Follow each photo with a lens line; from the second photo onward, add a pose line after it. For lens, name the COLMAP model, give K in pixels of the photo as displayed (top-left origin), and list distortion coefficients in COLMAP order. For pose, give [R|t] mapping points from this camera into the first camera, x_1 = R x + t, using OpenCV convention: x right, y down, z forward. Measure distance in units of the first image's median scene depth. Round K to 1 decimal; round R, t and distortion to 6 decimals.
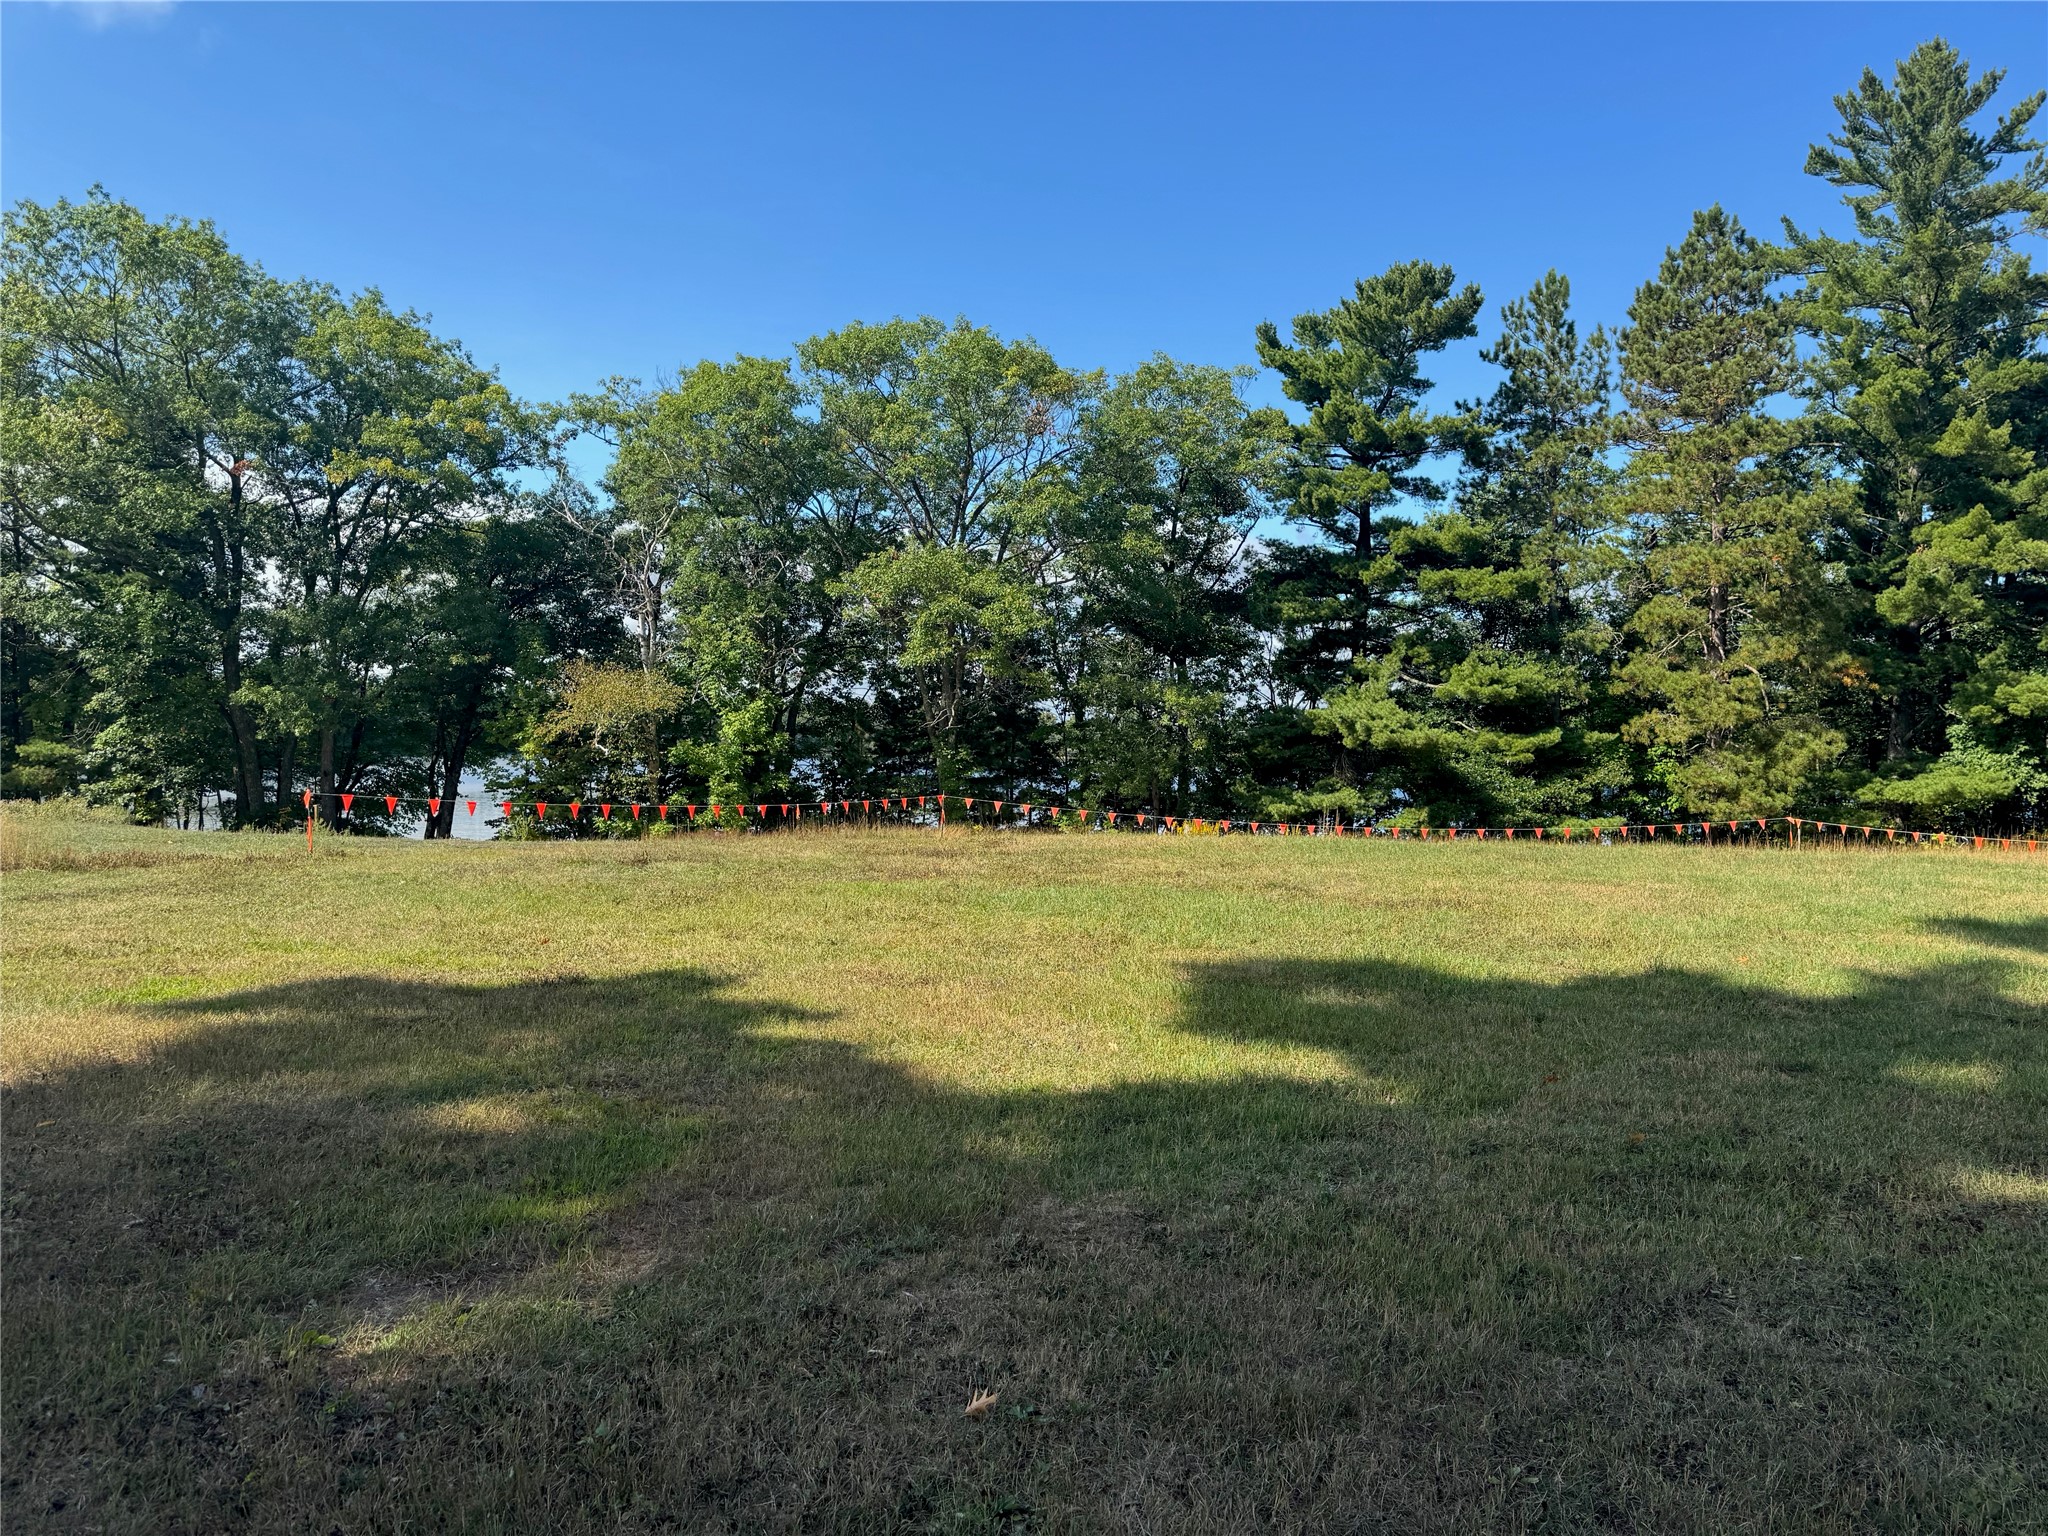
lens RADIAL K [[1437.1, 0, 1012.6], [0, 1437.1, 777.6], [0, 0, 1]] dist [0.062666, -0.070243]
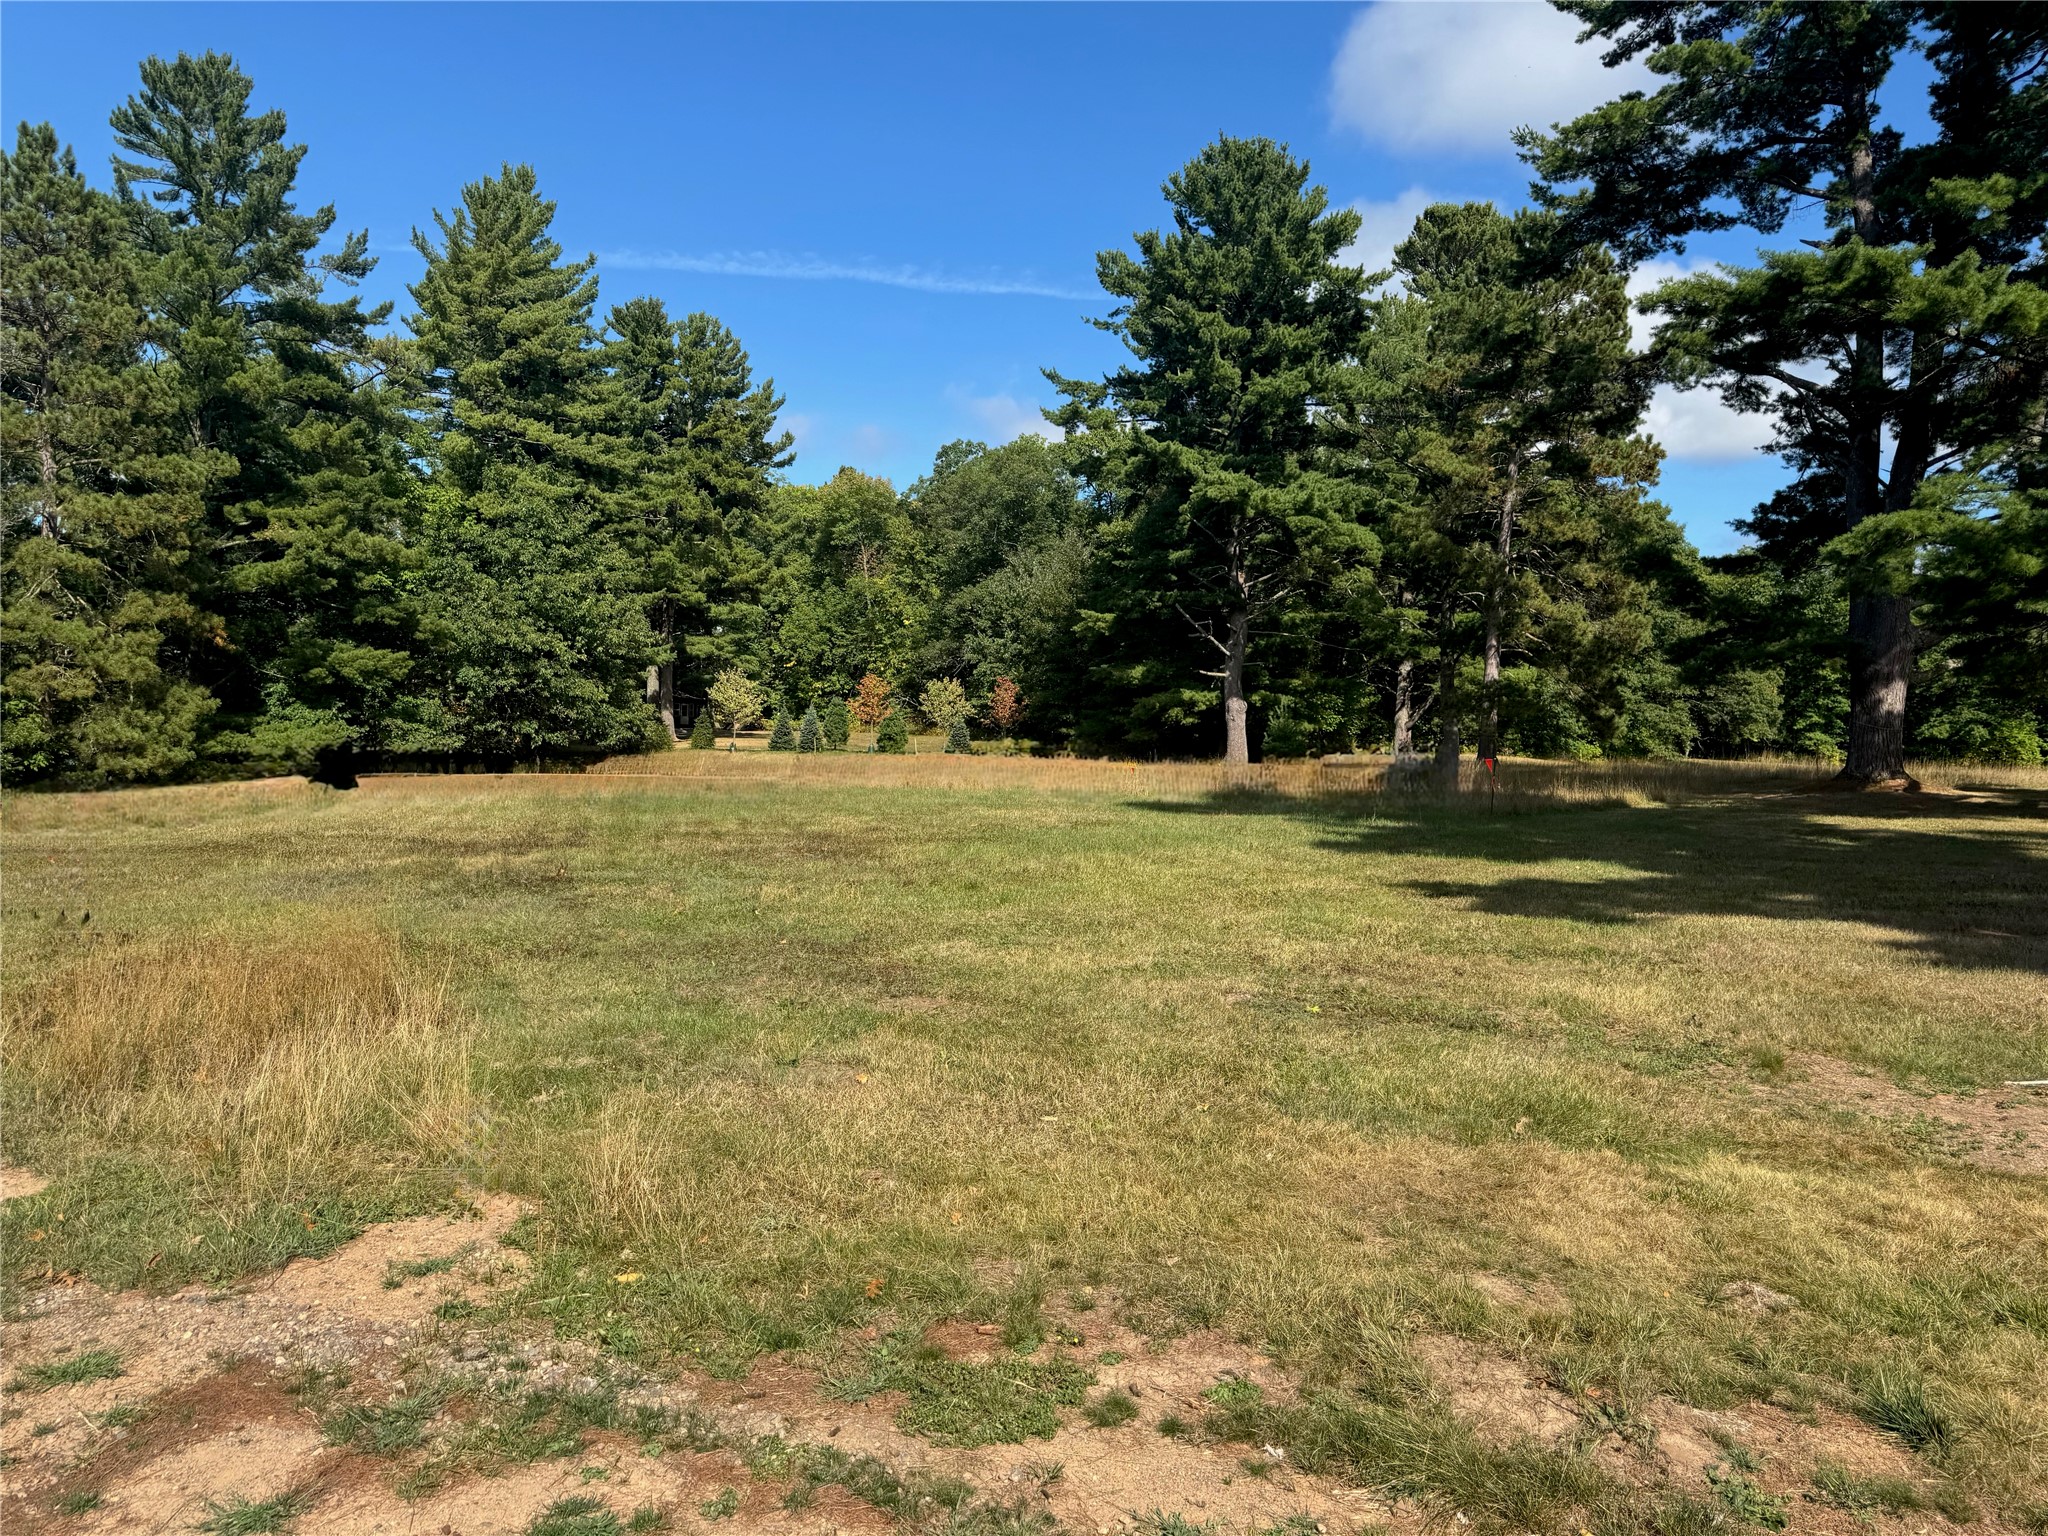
lens RADIAL K [[1437.1, 0, 1016.0], [0, 1437.1, 767.7], [0, 0, 1]] dist [0.062666, -0.070243]
pose [[0.164953, -0.039423, 0.985513, -0.383741], [0.004978, 0.999221, 0.039138, -0.011909], [-0.986289, -0.001550, 0.165021, 0.239202]]
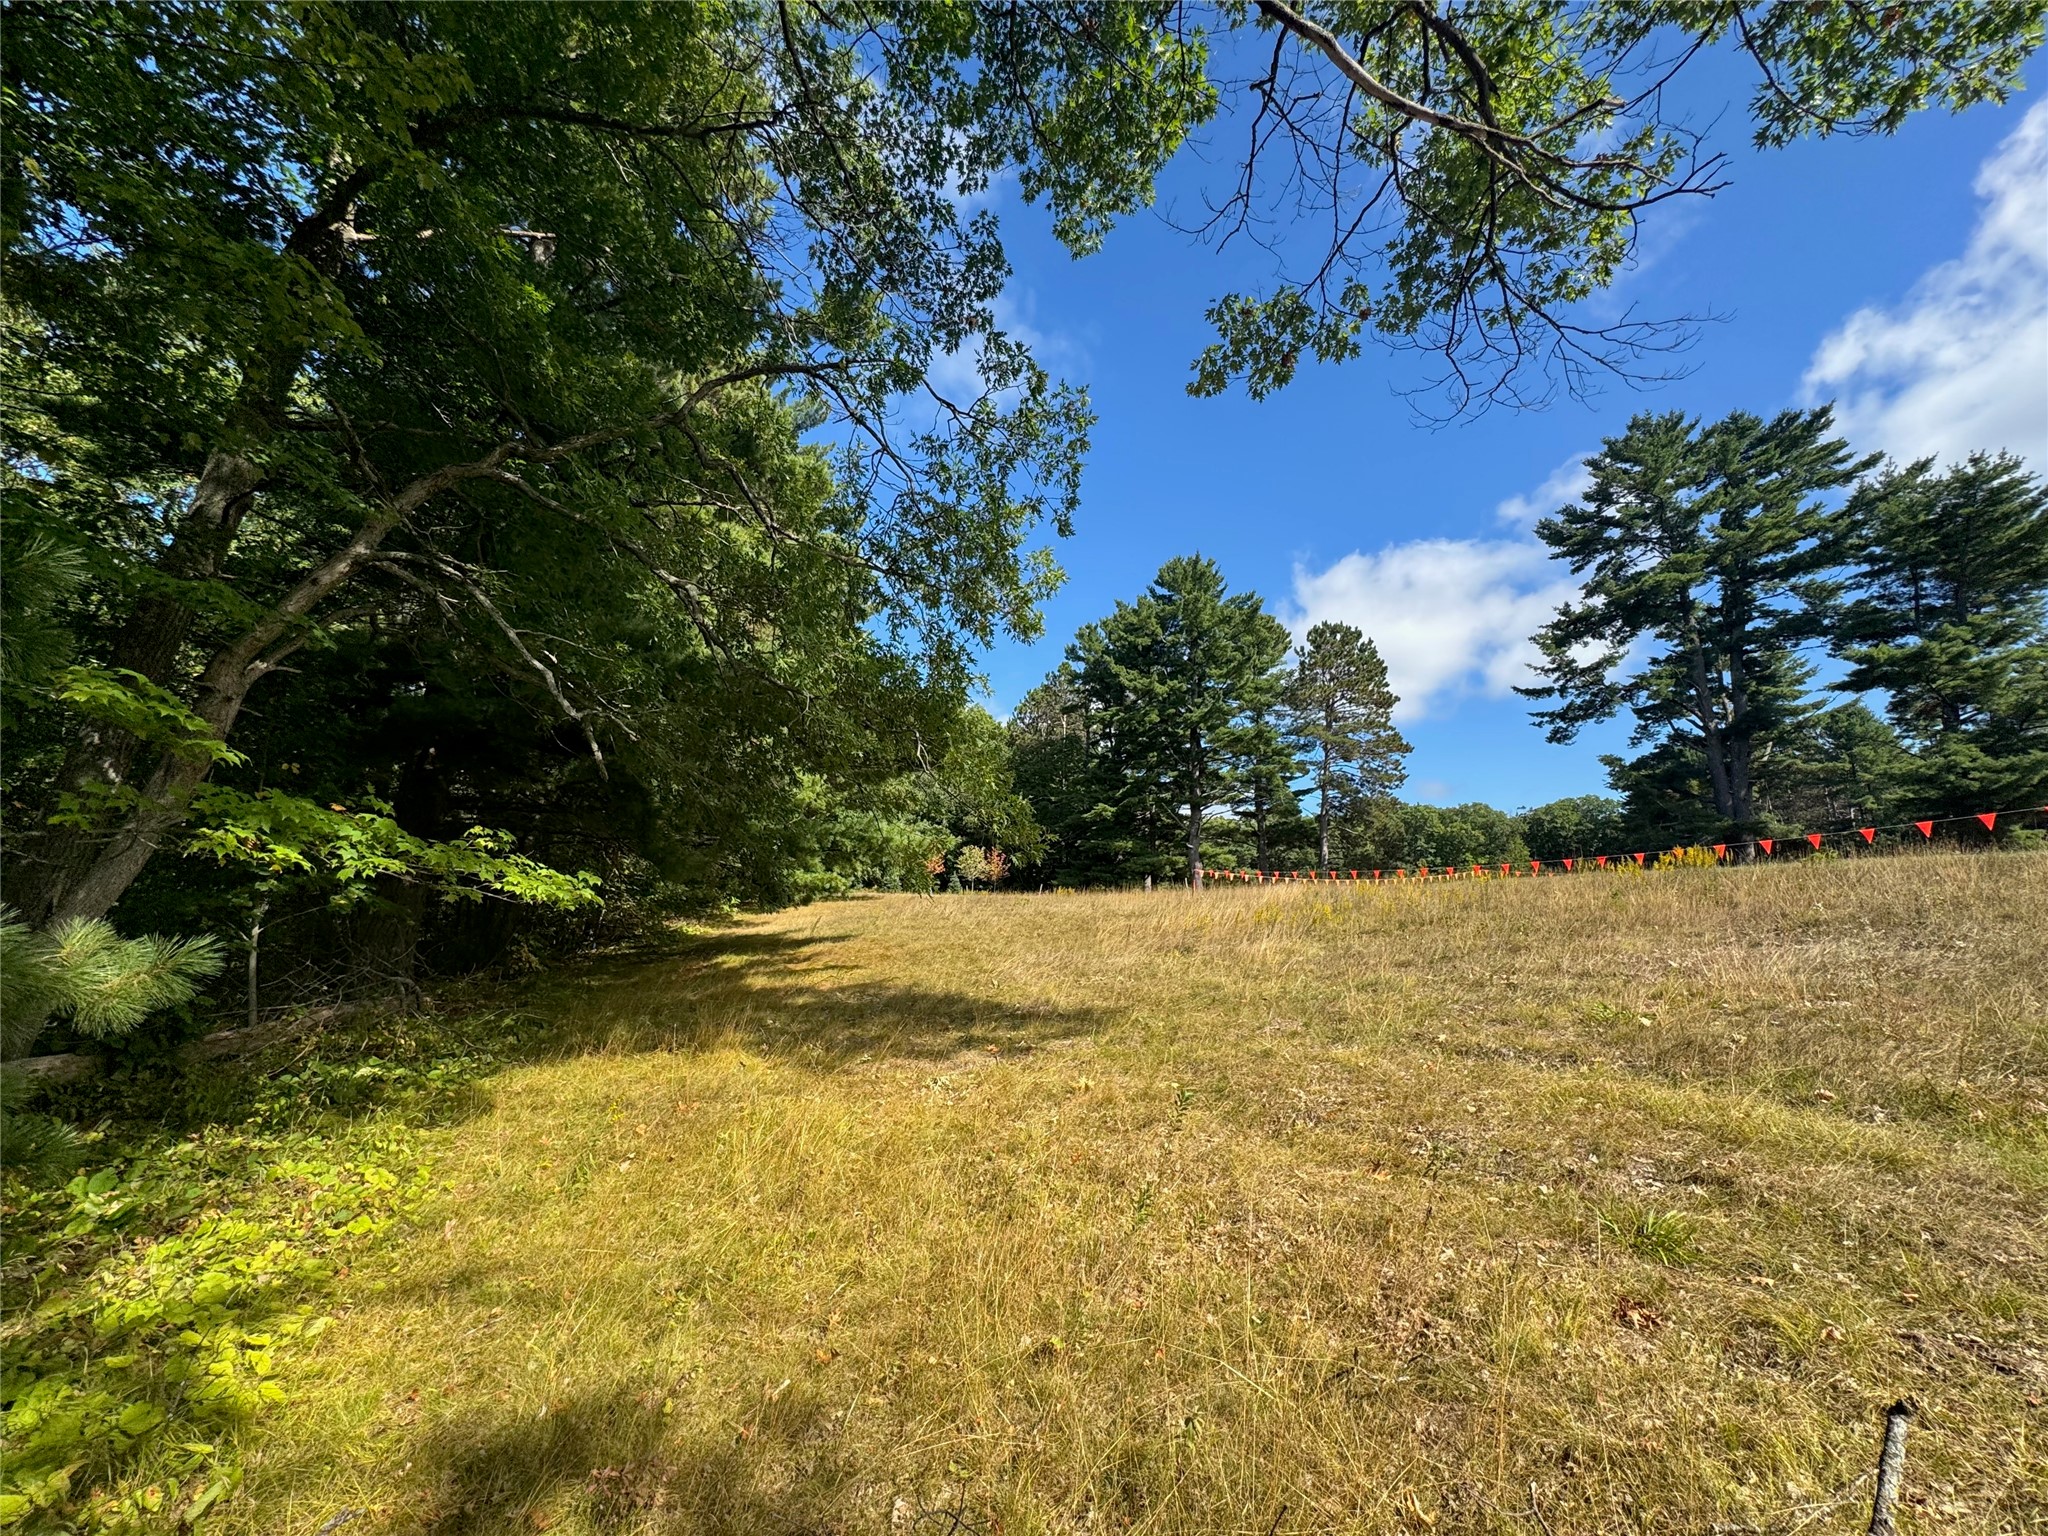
lens RADIAL K [[808.2, 0, 1023.9], [0, 808.2, 768.7], [0, 0, 1]] dist [-0.002316, -0.000104]
pose [[-0.403372, 0.147999, 0.902988, -0.079915], [0.002363, 0.986998, -0.160713, 0.040440], [-0.915033, -0.062693, -0.398477, 1.061367]]
